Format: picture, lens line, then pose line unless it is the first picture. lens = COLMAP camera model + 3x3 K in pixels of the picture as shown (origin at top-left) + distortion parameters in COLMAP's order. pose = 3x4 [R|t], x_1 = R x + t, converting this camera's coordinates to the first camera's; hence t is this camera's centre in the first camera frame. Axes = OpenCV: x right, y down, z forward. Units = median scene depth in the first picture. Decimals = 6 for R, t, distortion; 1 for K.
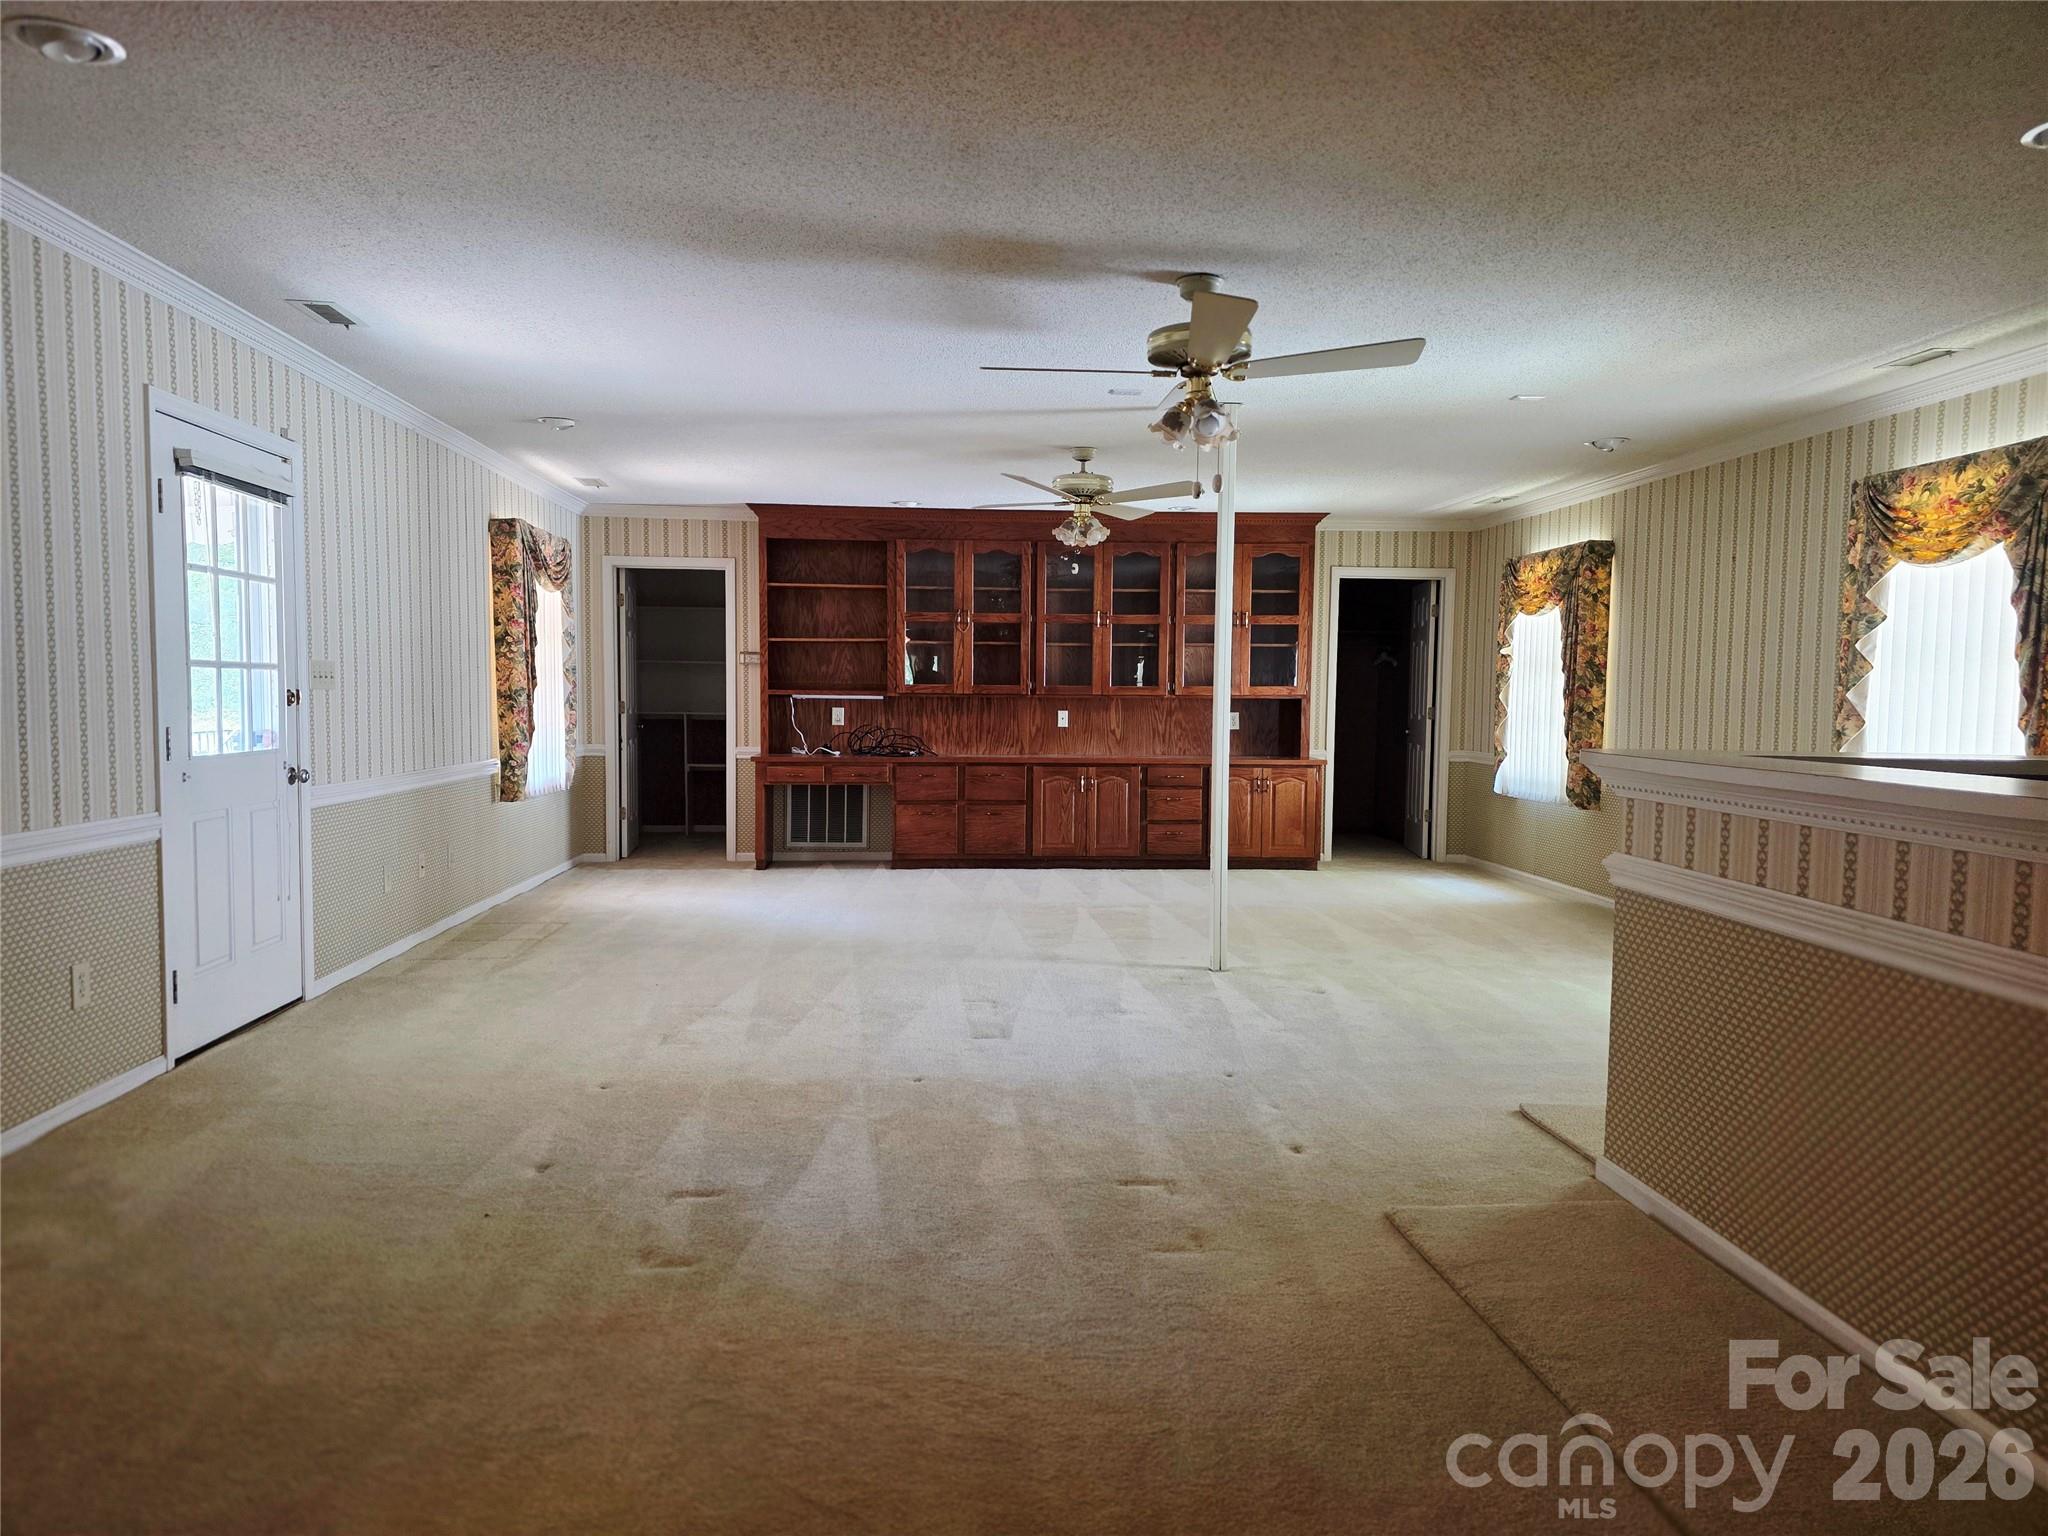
lens RADIAL K [[1366.1, 0, 1024.0], [0, 1366.1, 768.0], [0, 0, 1]] dist [0.080079, -0.066931]
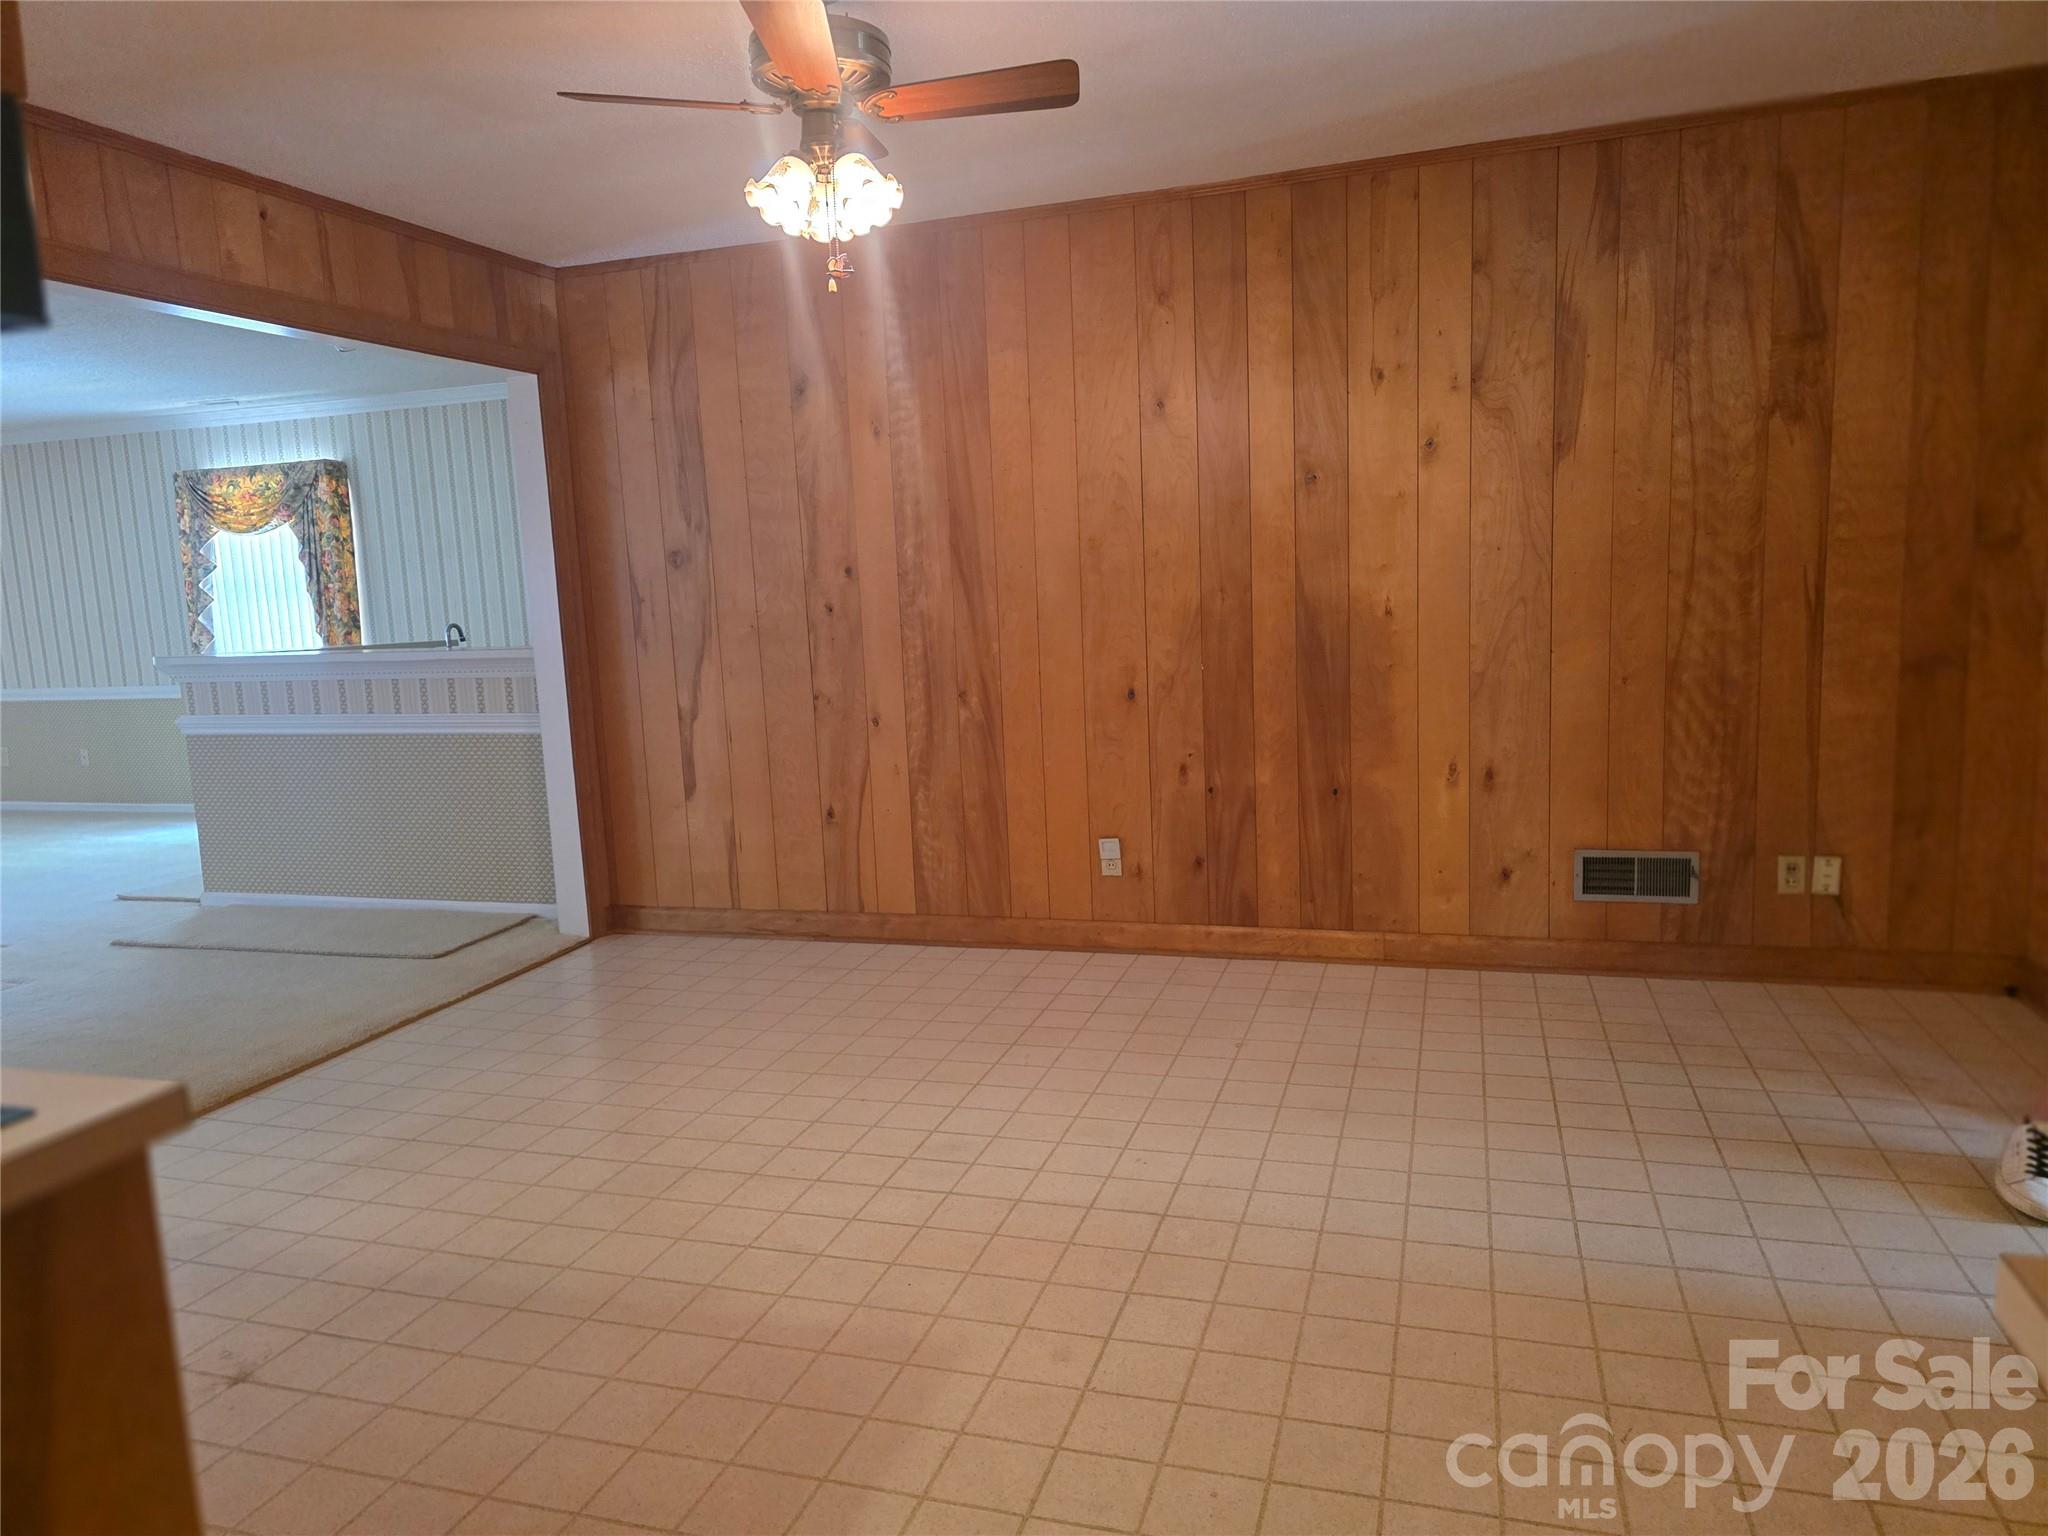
lens RADIAL K [[1382.9, 0, 1024.0], [0, 1382.9, 768.0], [0, 0, 1]] dist [0.022133, -0.000720]
pose [[0.364156, -0.152912, 0.918699, -0.300116], [0.098605, 0.987215, 0.125231, 0.003622], [-0.926104, 0.044985, 0.374578, -0.230493]]
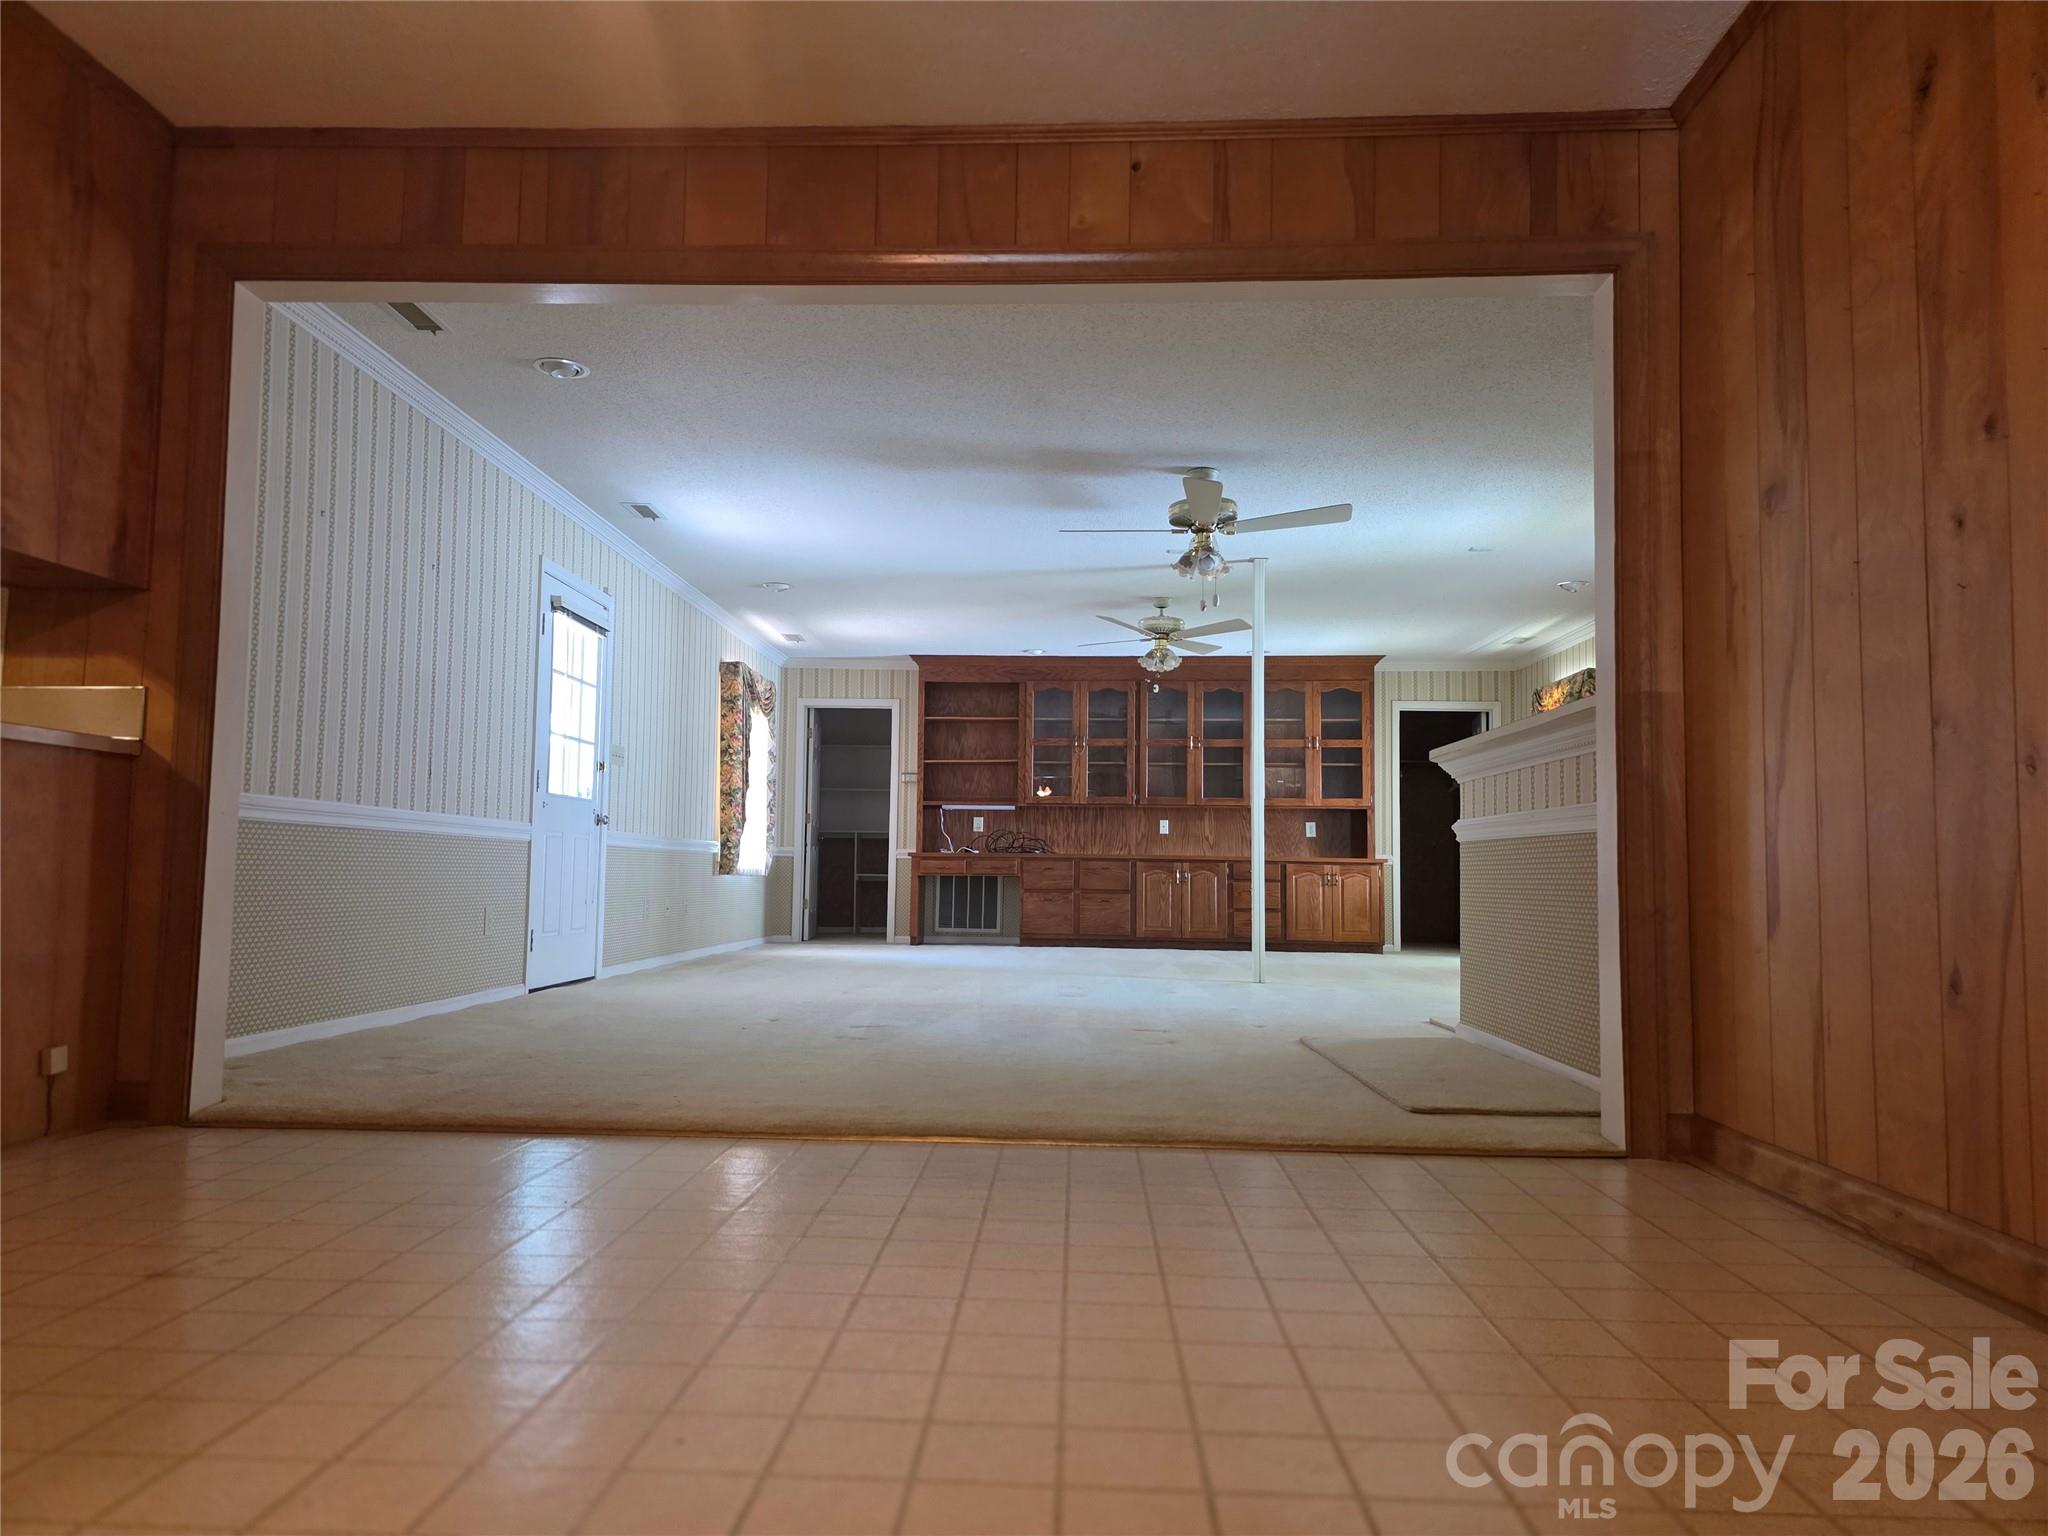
lens RADIAL K [[1366.1, 0, 1024.0], [0, 1366.1, 768.0], [0, 0, 1]] dist [0.080079, -0.066931]
pose [[0.993221, -0.006177, -0.116079, 0.049138], [-0.009687, 0.990716, -0.135604, 0.082103], [0.115839, 0.135809, 0.983940, -0.216260]]
